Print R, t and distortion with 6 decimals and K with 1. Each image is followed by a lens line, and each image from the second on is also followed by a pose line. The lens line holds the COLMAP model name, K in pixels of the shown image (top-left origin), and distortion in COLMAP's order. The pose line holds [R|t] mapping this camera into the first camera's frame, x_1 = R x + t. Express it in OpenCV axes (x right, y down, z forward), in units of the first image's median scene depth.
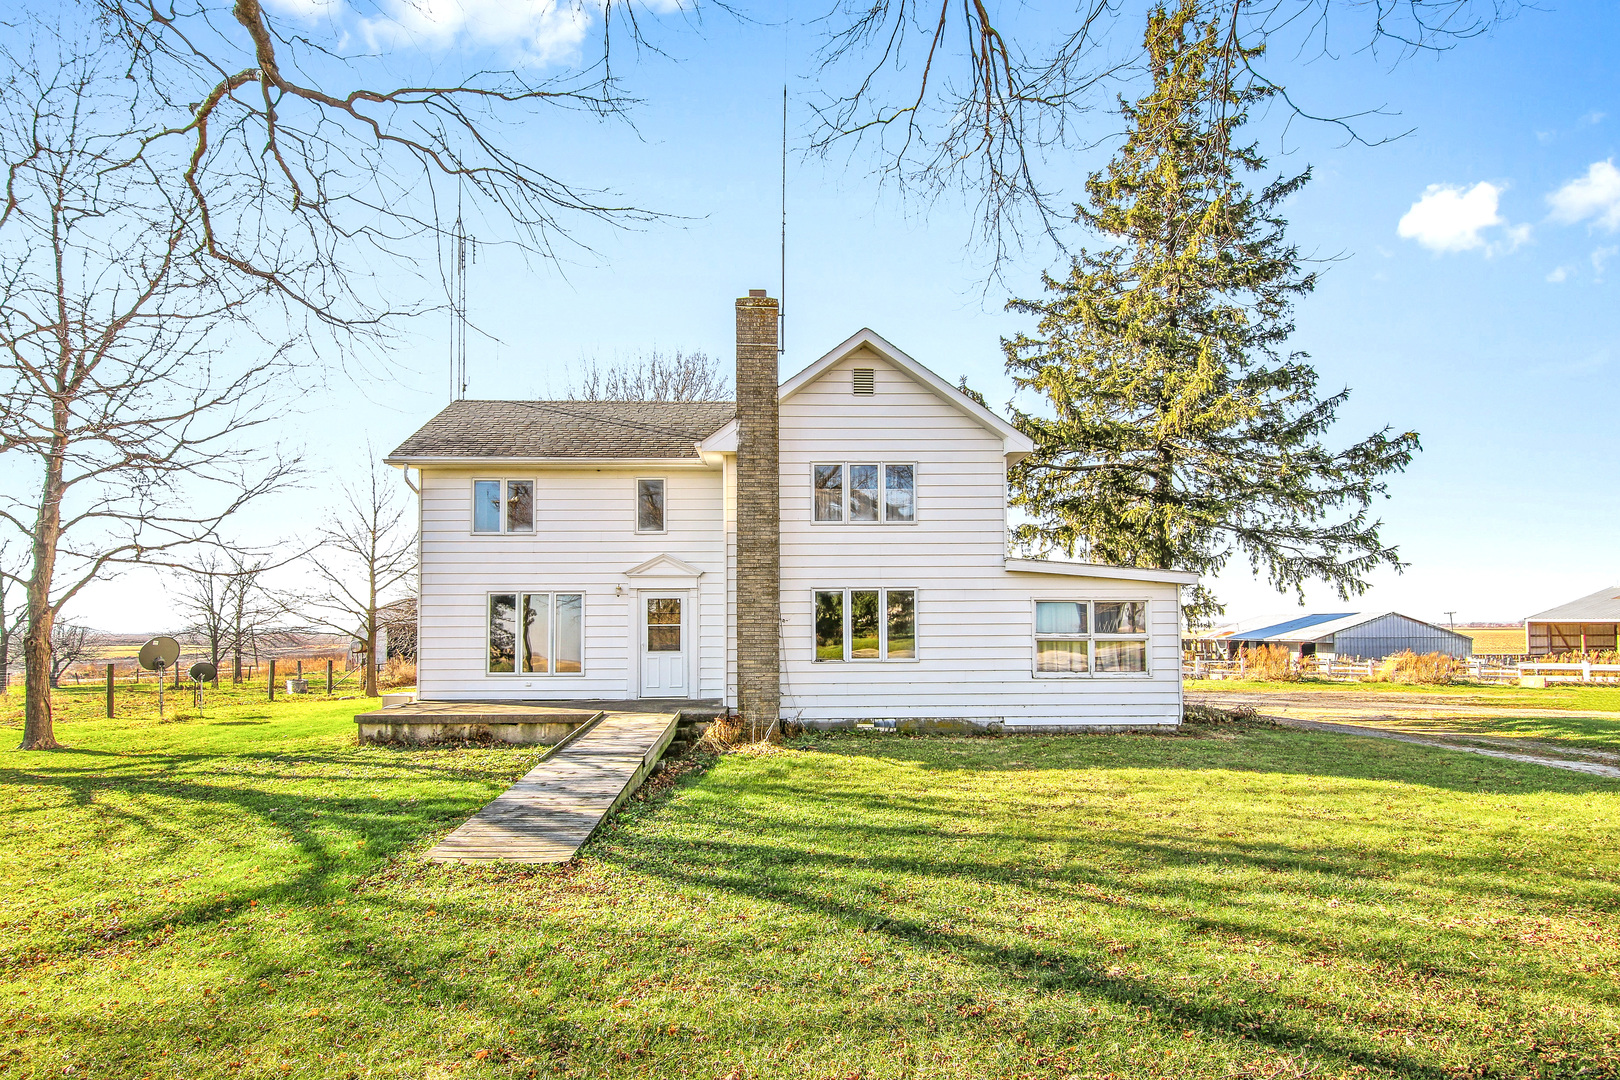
lens RADIAL K [[831.8, 0, 810.0], [0, 831.8, 540.0], [0, 0, 1]] dist [0.001936, 0.000569]
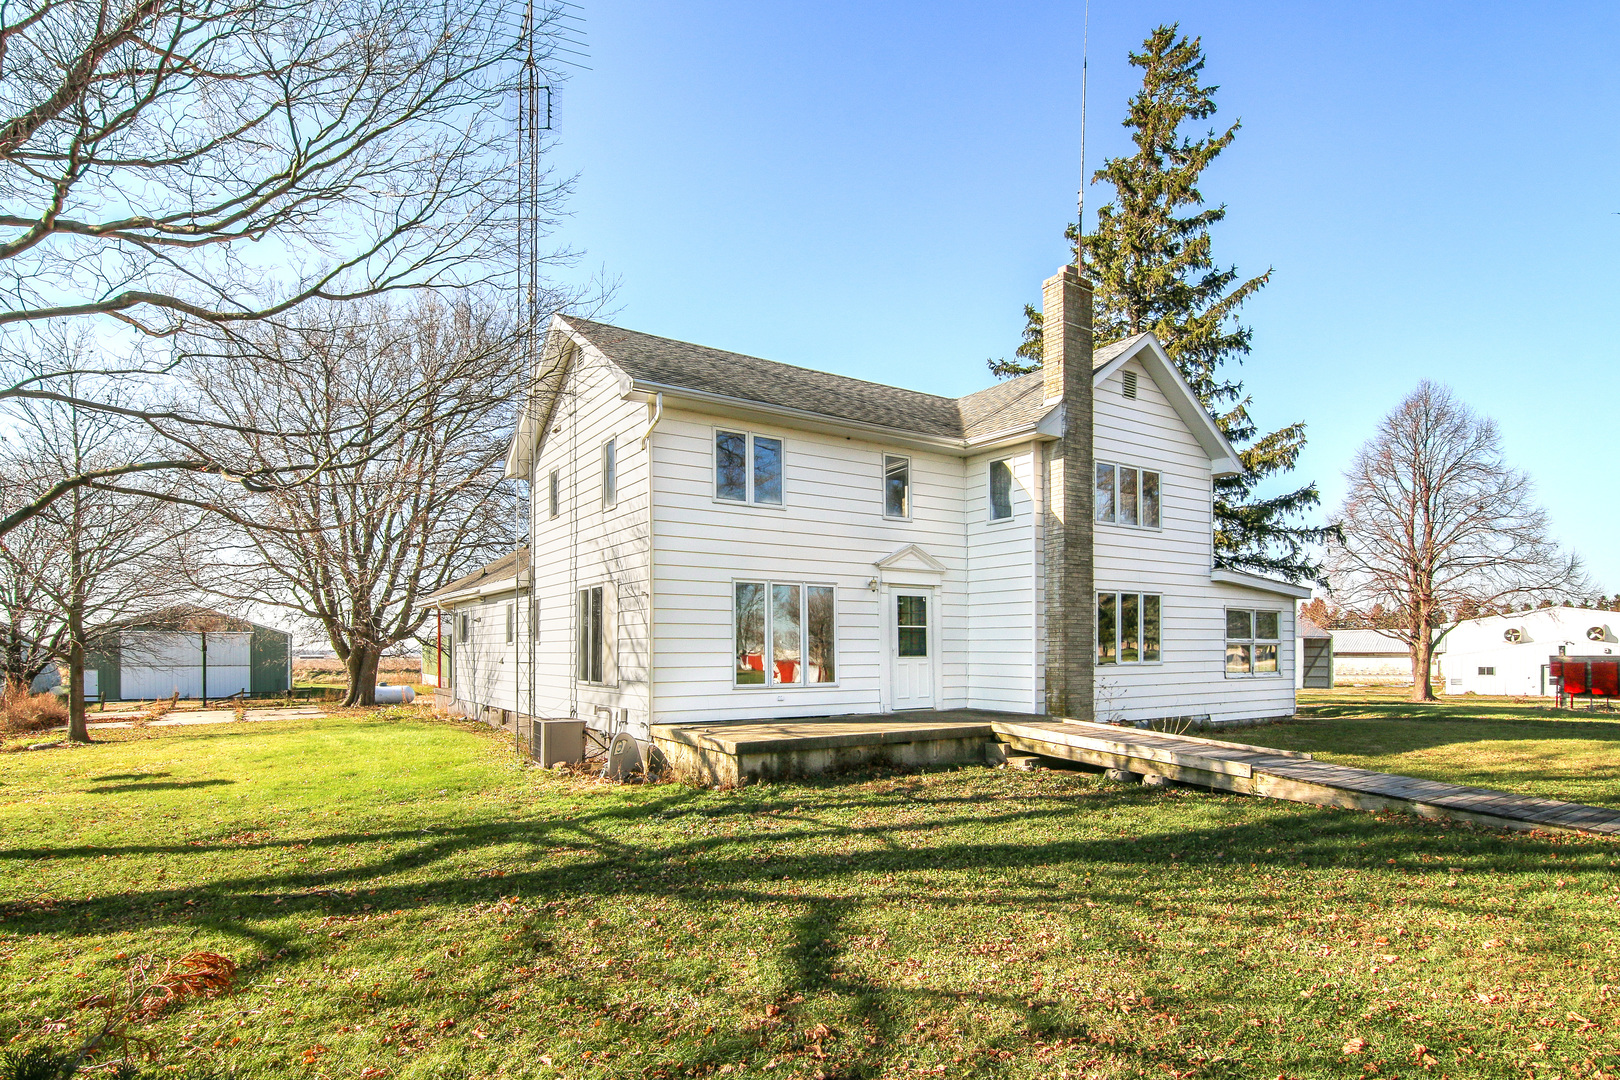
lens RADIAL K [[829.4, 0, 809.2], [0, 829.4, 603.3], [0, 0, 1]] dist [-0.003812, -0.000761]
pose [[0.853776, 0.028509, 0.519860, -0.726919], [-0.055255, 0.997822, 0.036026, 0.053189], [-0.517700, -0.059483, 0.853492, 0.315680]]
